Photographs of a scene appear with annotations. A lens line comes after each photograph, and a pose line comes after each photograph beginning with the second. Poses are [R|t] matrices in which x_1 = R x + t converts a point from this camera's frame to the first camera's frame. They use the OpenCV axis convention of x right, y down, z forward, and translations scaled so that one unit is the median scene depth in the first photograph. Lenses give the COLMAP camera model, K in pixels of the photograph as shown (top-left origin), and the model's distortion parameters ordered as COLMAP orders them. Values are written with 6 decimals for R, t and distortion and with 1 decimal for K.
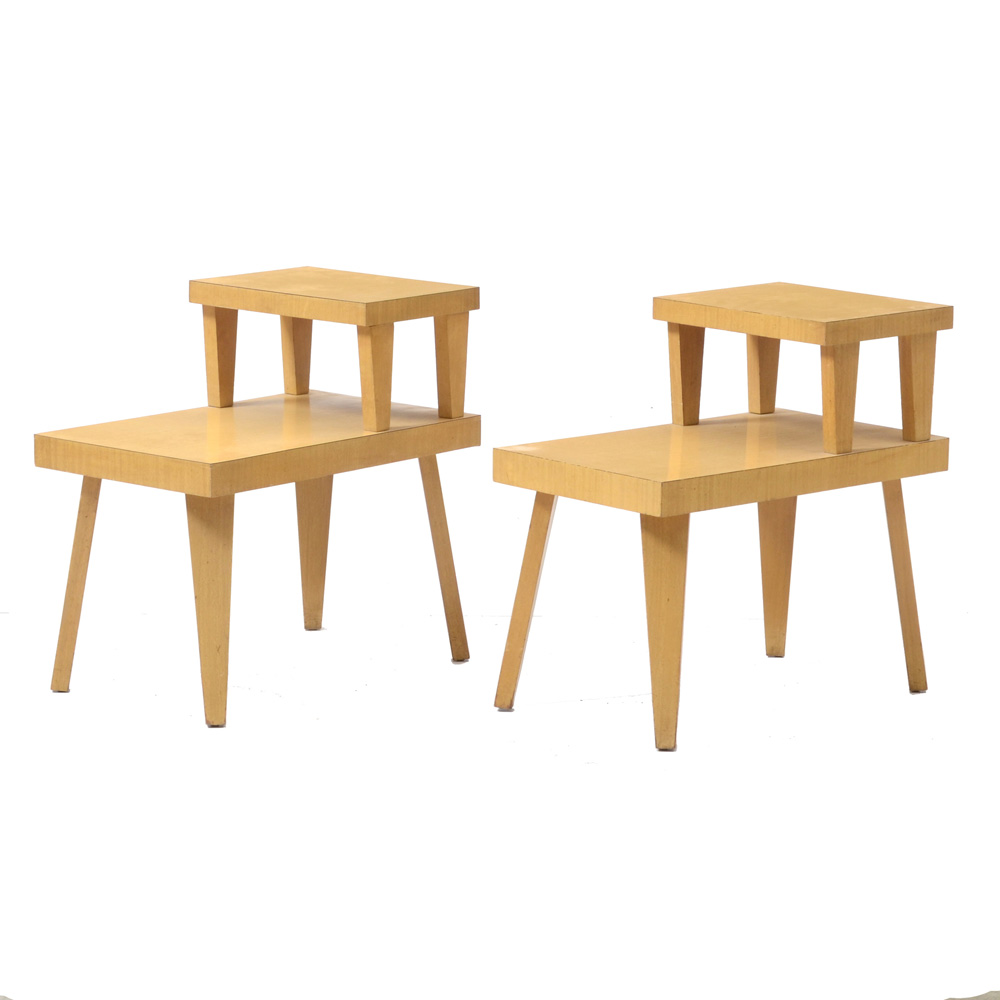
lens RADIAL K [[3760.1, 0, 499.4], [0, 3760.1, 545.5], [0, 0, 1]] dist [0.767318, 0.000000]
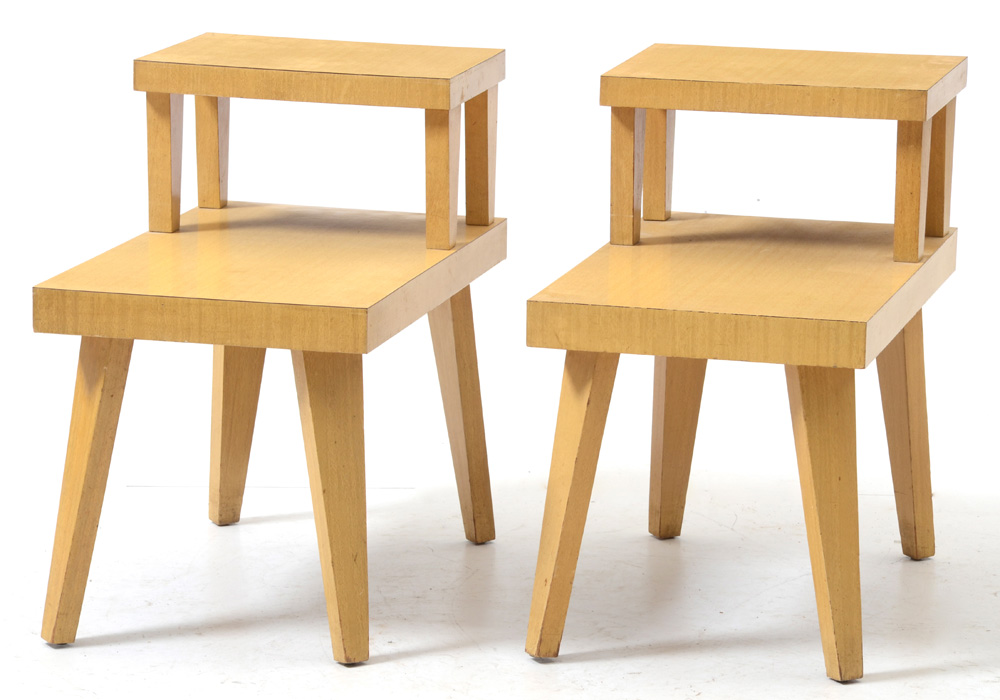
lens RADIAL K [[4470.7, 0, 502.2], [0, 4470.7, 352.5], [0, 0, 1]] dist [2.013649, 0.000000]
pose [[0.899401, -0.082256, 0.429315, -0.407272], [0.079619, 0.996533, 0.024135, -0.030392], [-0.429811, 0.012475, 0.902832, 0.188356]]
